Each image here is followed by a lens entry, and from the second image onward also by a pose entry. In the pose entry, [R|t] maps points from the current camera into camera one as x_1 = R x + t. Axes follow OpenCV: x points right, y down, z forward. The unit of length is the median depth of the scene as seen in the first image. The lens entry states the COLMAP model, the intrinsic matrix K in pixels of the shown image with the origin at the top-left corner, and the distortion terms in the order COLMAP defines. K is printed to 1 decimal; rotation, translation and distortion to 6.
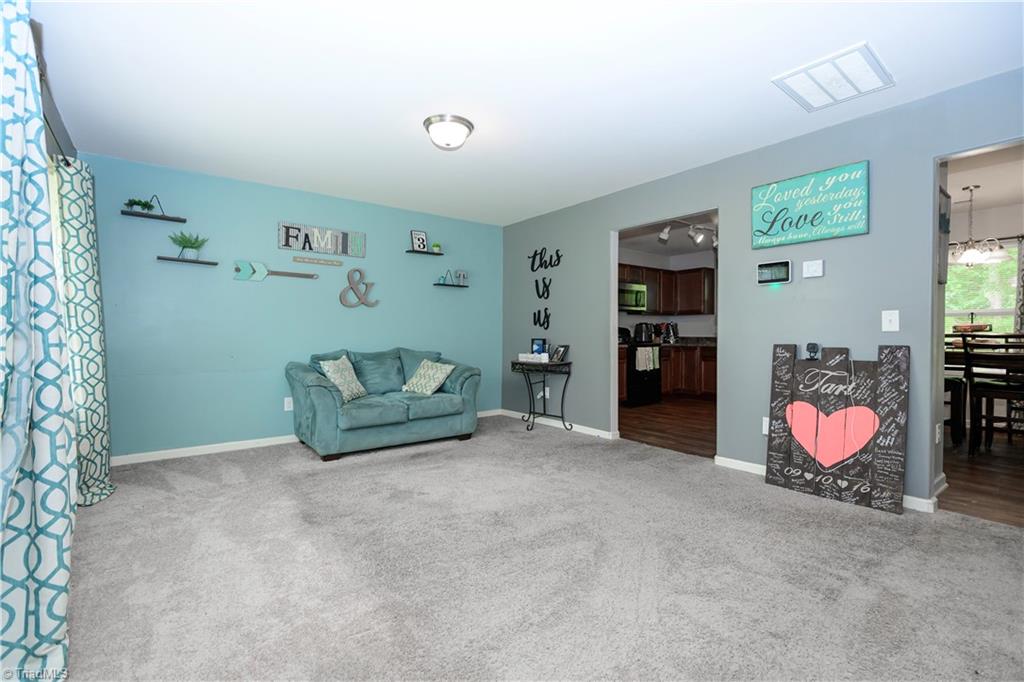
lens RADIAL K [[459.0, 0, 510.3], [0, 459.0, 342.7], [0, 0, 1]] dist [0.004196, -0.000049]
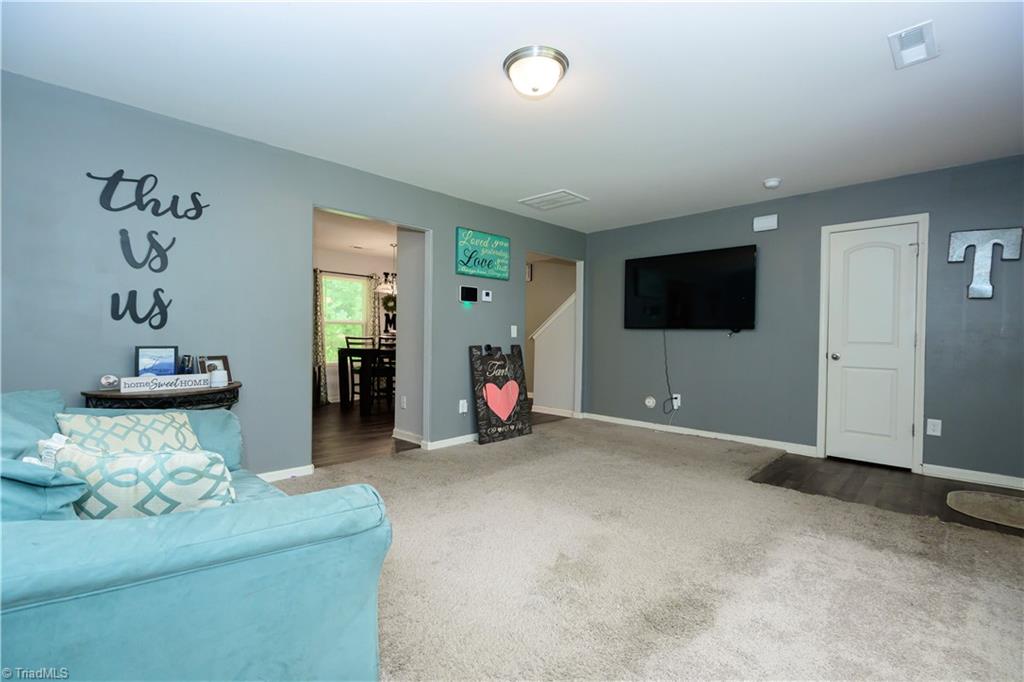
lens RADIAL K [[459.0, 0, 507.1], [0, 459.0, 342.1], [0, 0, 1]] dist [0.004196, -0.000049]
pose [[-0.124807, -0.014910, 0.992069, -0.819442], [0.009117, 0.999828, 0.016174, -0.029575], [-0.992139, 0.011064, -0.124650, 1.064552]]
